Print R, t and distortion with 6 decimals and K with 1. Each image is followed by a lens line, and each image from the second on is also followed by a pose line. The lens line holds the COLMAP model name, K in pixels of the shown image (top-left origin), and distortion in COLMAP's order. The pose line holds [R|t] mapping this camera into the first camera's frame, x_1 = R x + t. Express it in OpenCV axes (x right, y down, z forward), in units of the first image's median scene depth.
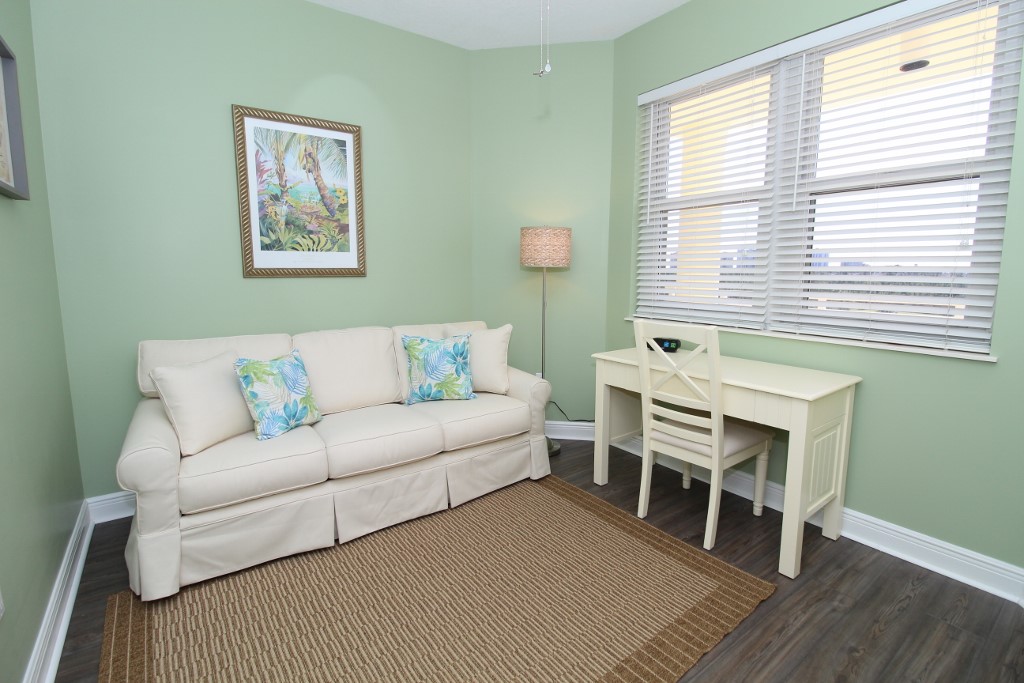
lens RADIAL K [[471.5, 0, 507.1], [0, 471.5, 327.2], [0, 0, 1]] dist [0.001965, -0.014895]
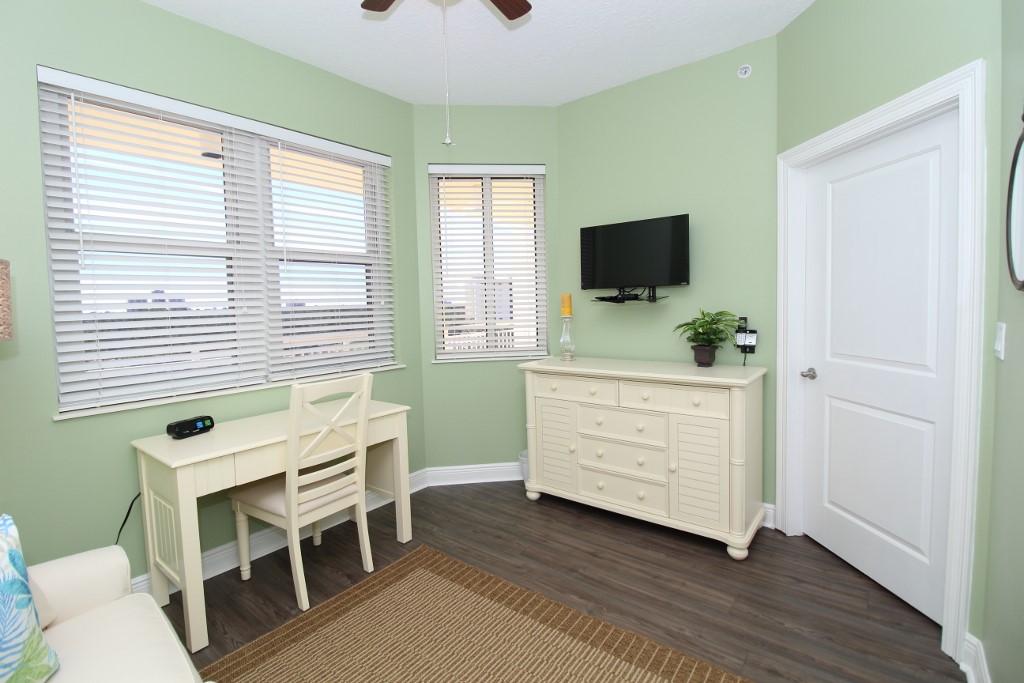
lens RADIAL K [[450.9, 0, 526.8], [0, 450.9, 323.0], [0, 0, 1]] dist [0.000698, -0.004323]
pose [[-0.270286, -0.033271, 0.962205, -0.642746], [0.146200, 0.986394, 0.075176, -0.130545], [-0.951615, 0.160994, -0.261744, 0.774257]]
